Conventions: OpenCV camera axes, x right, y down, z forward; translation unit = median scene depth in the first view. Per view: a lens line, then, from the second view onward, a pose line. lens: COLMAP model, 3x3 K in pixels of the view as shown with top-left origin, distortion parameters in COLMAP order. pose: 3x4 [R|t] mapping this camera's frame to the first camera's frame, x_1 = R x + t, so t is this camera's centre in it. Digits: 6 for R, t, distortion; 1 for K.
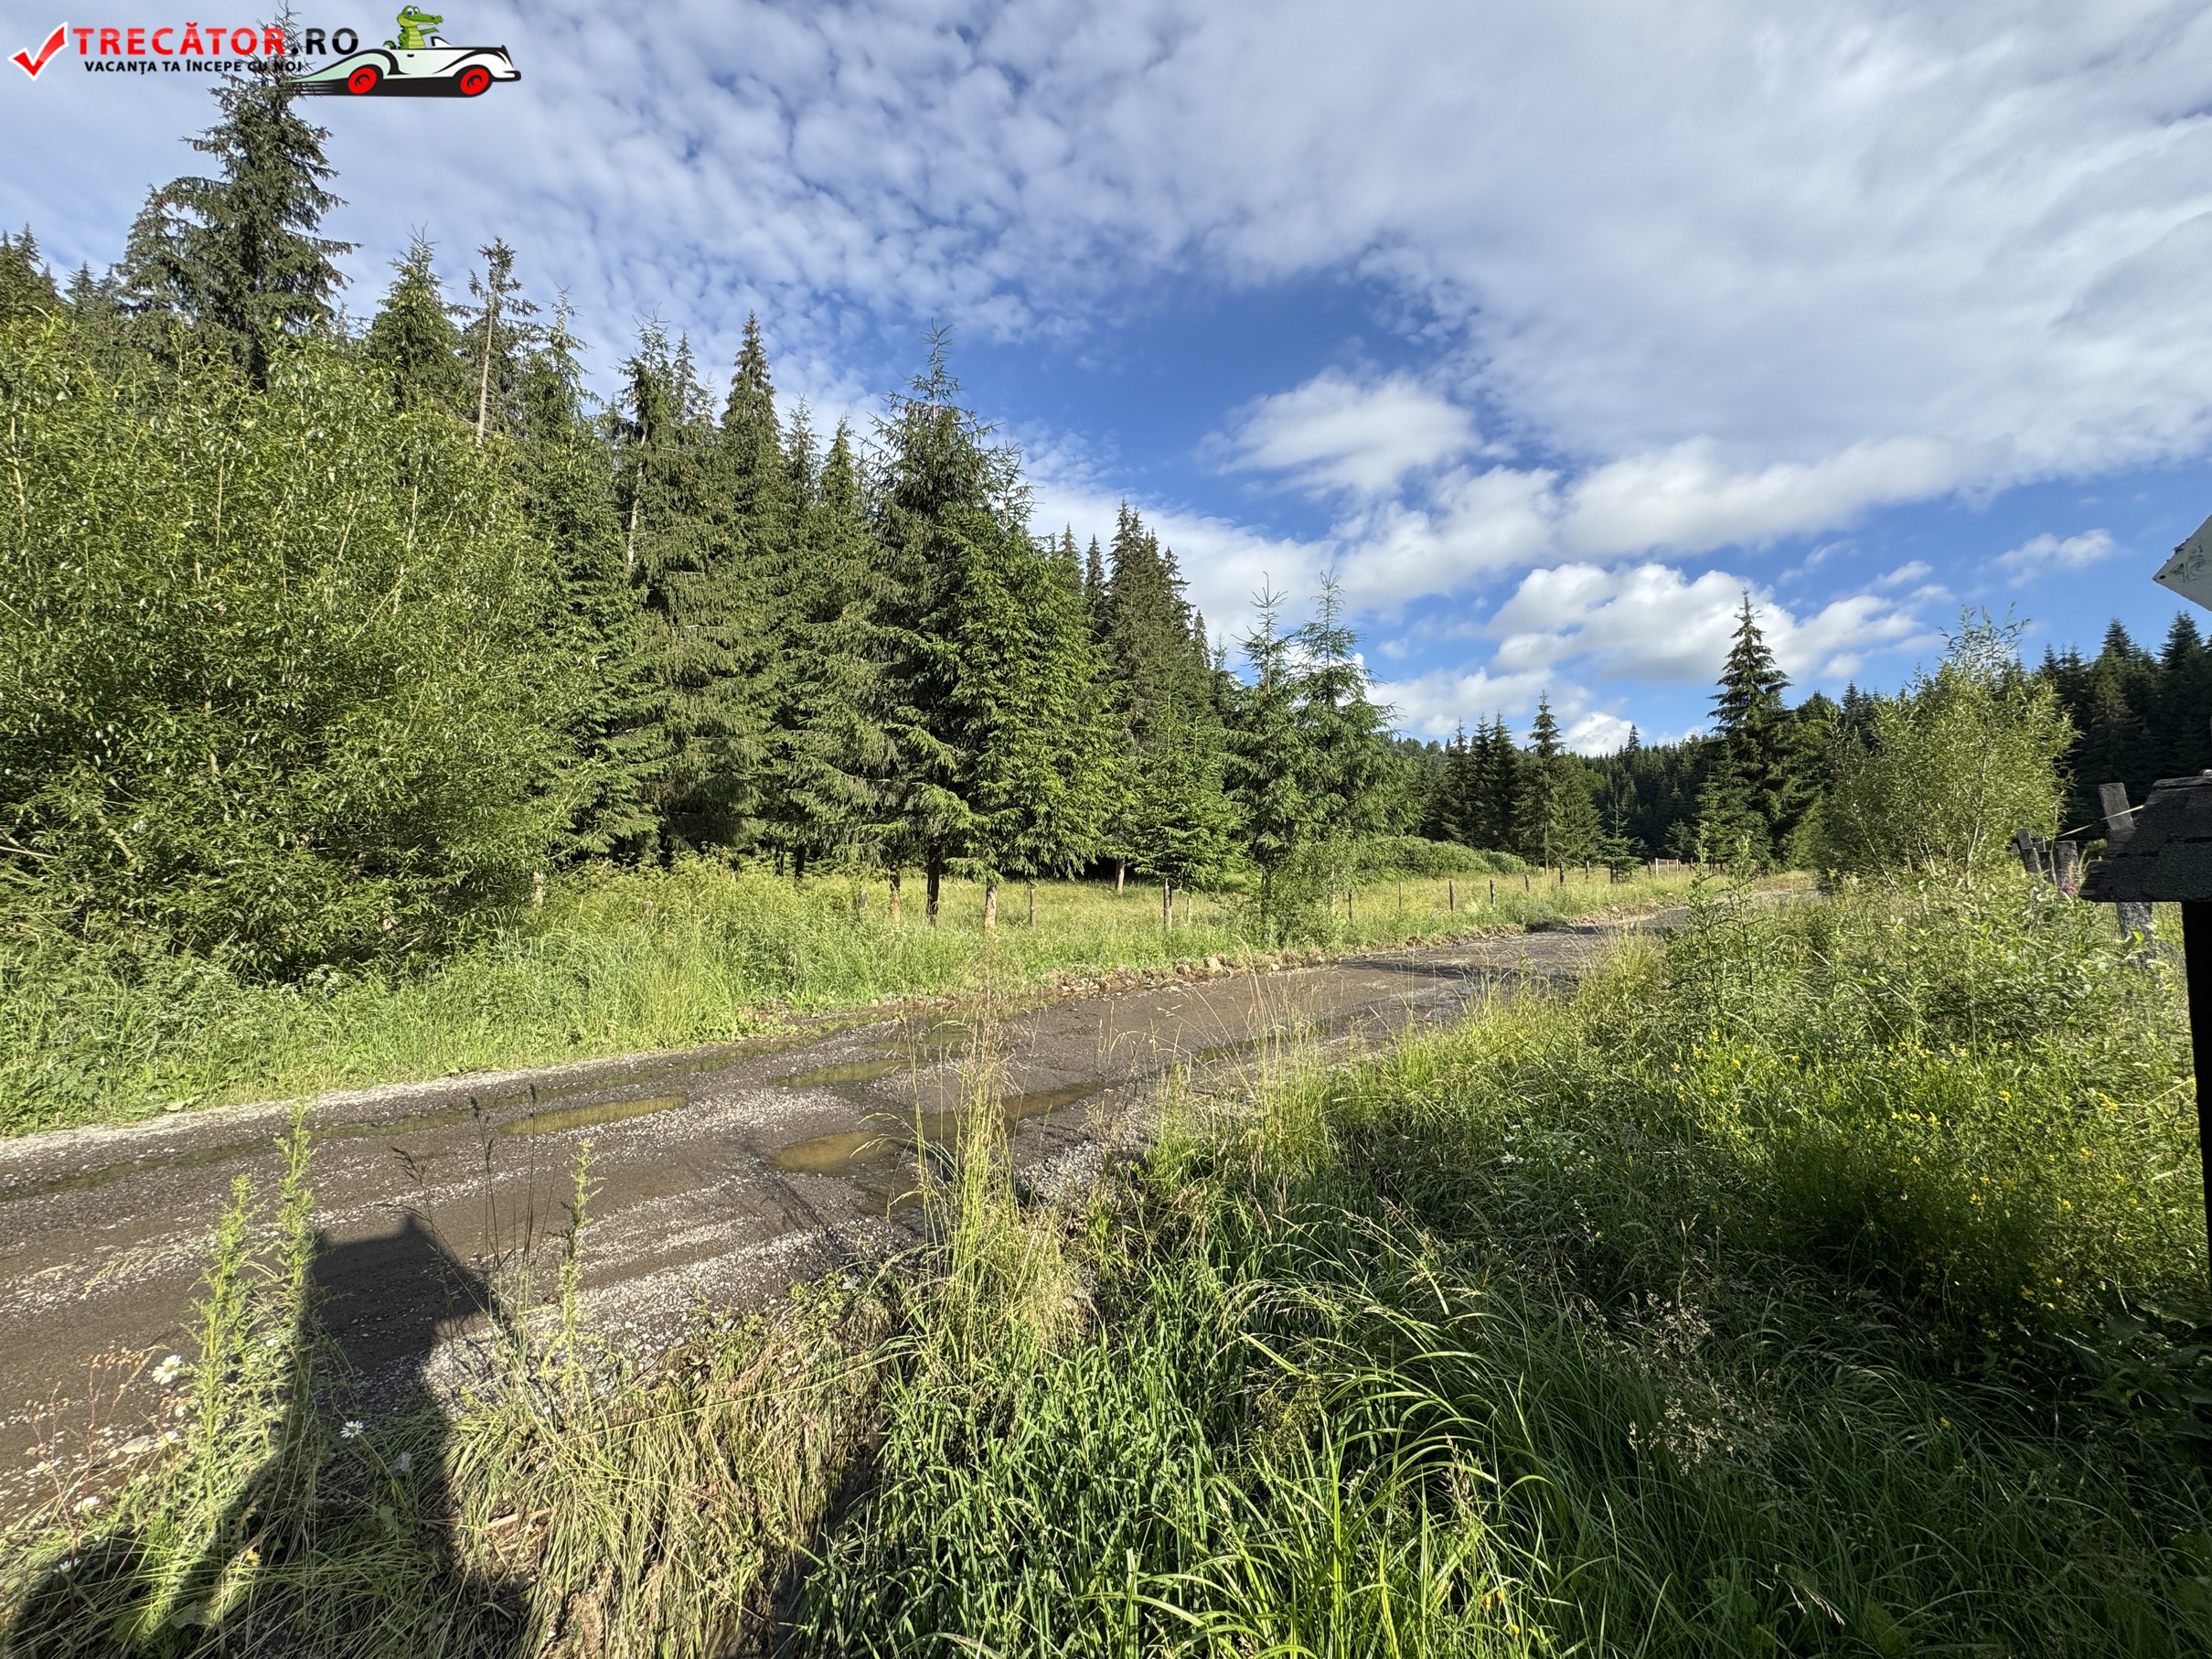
lens RADIAL K [[891.2, 0, 1099.7], [0, 891.2, 820.4], [0, 0, 1]] dist [0.015498, 0.000119]
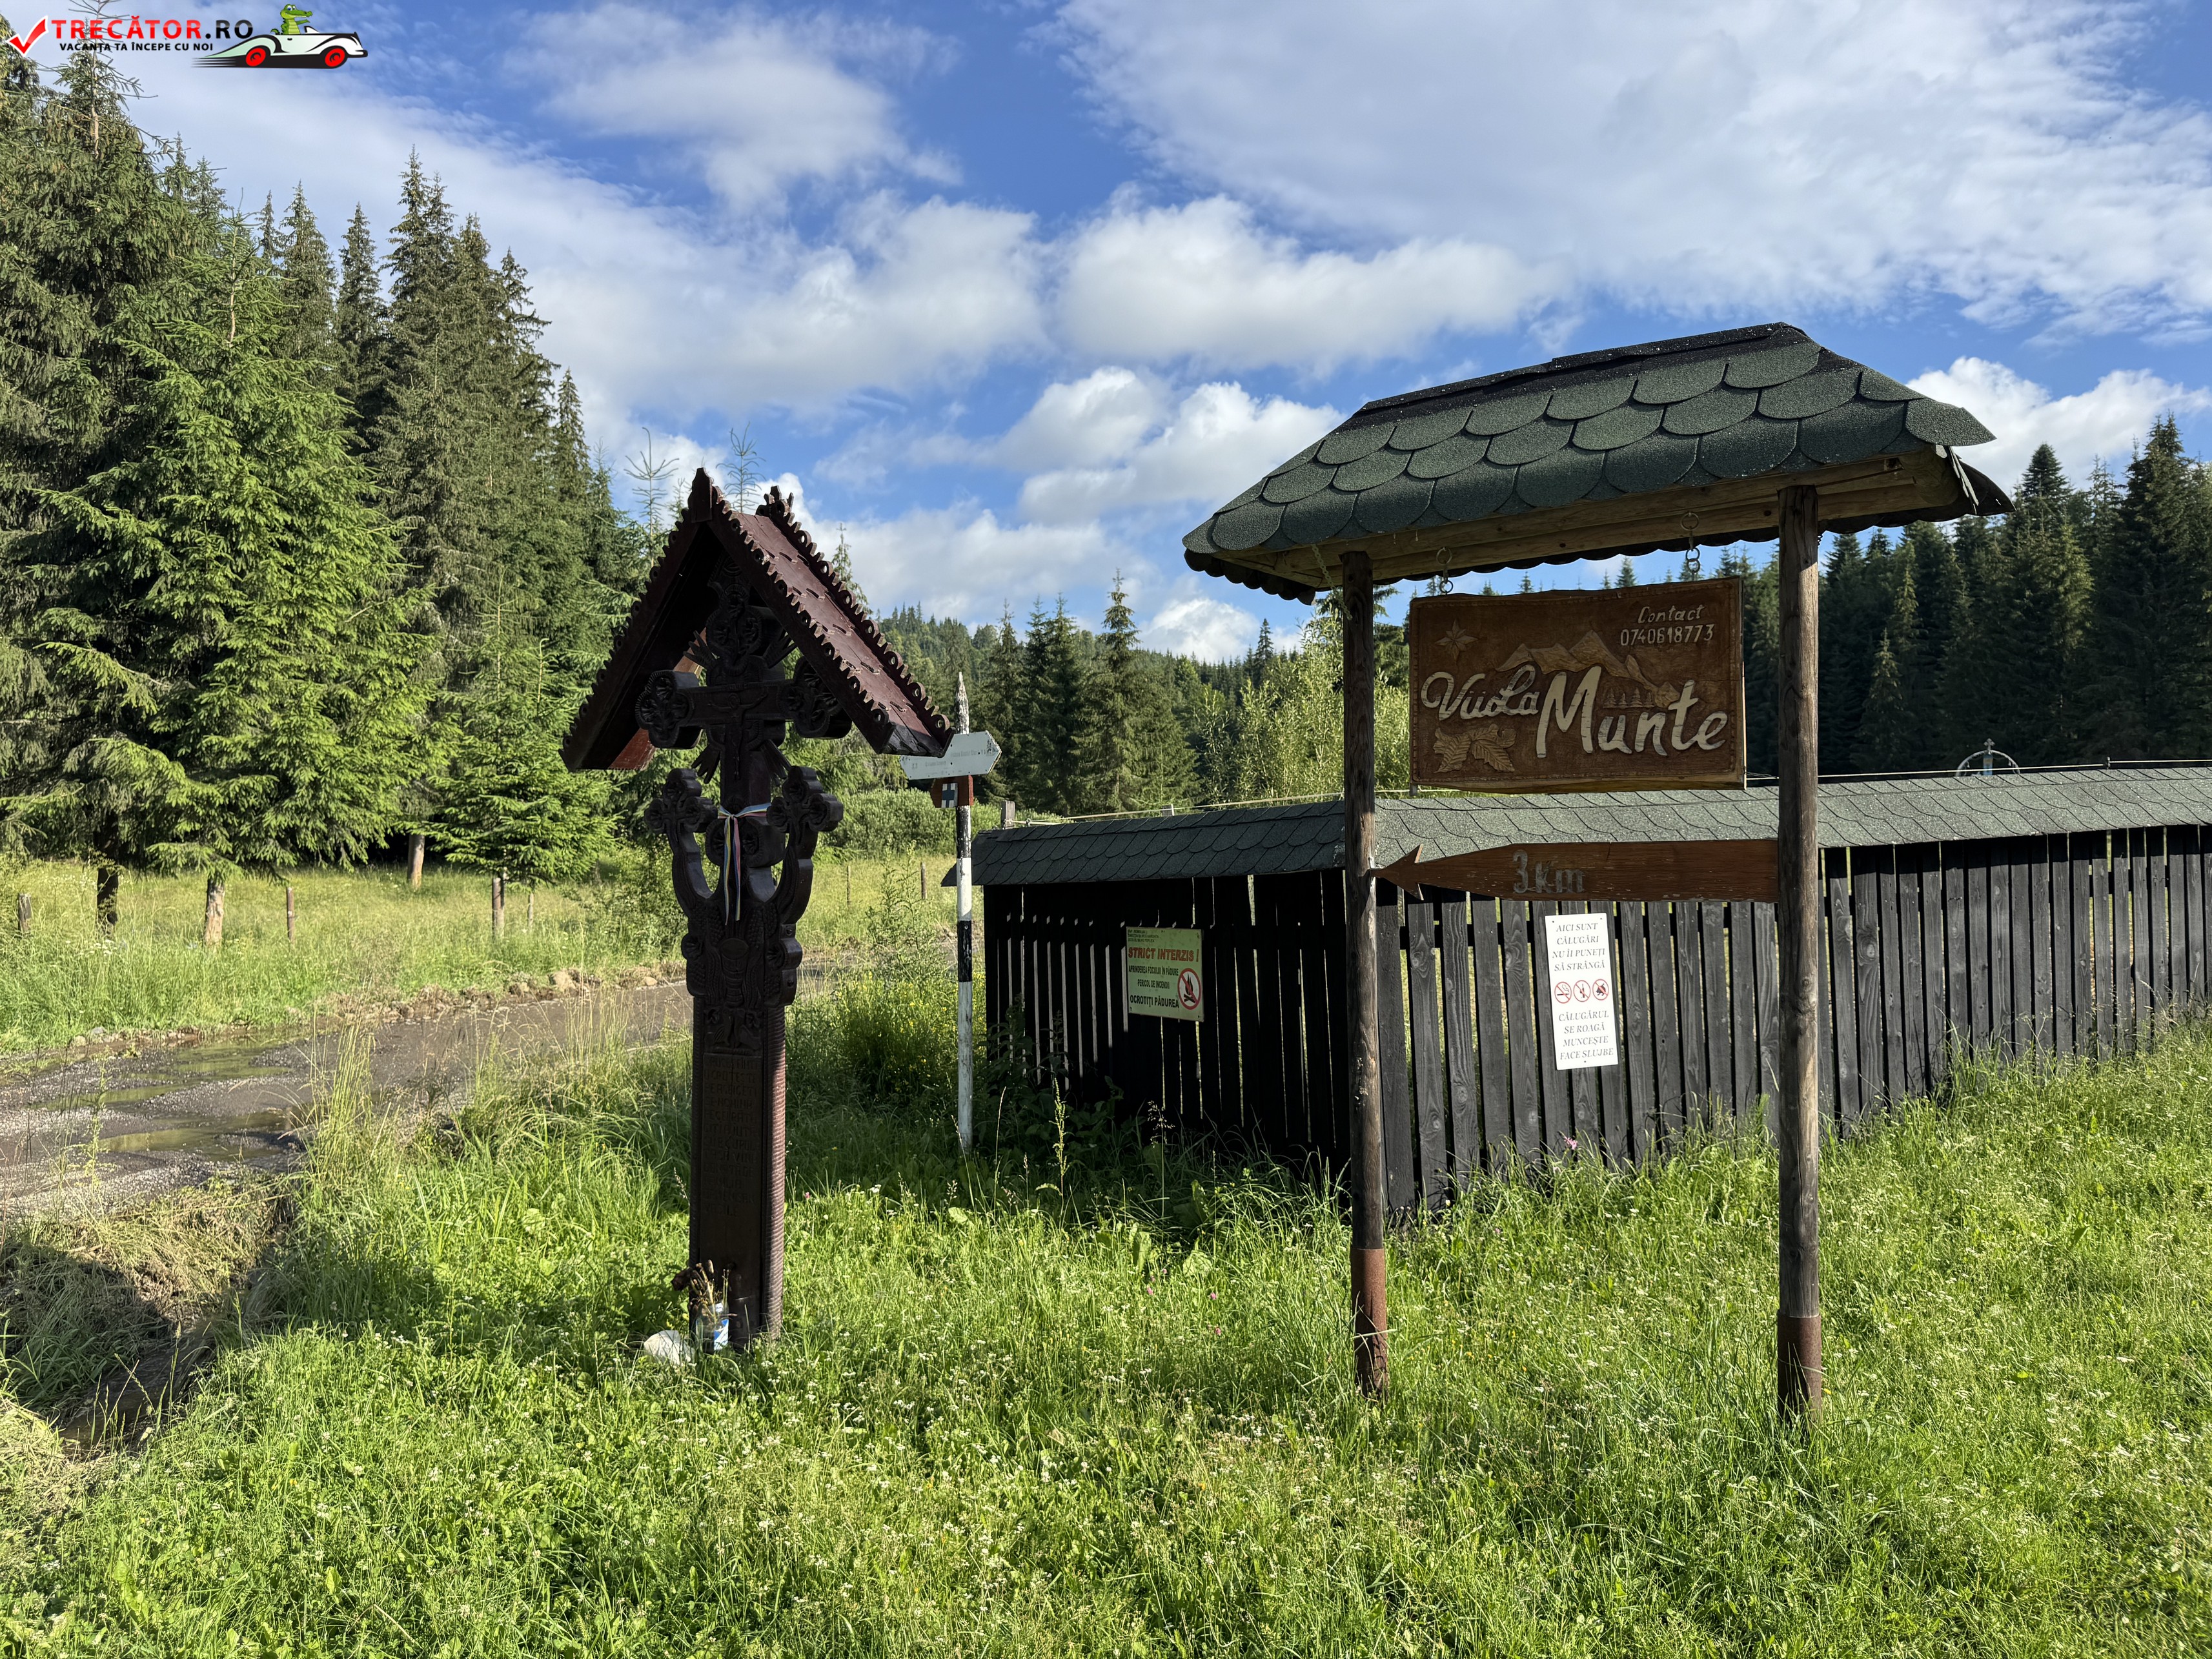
lens RADIAL K [[1533.8, 0, 1125.6], [0, 1533.8, 812.5], [0, 0, 1]] dist [0.031815, -0.060741]
pose [[0.897005, -0.003397, 0.442007, -0.018880], [-0.012170, 0.999402, 0.032378, -0.027162], [-0.441852, -0.034422, 0.896427, -0.350870]]
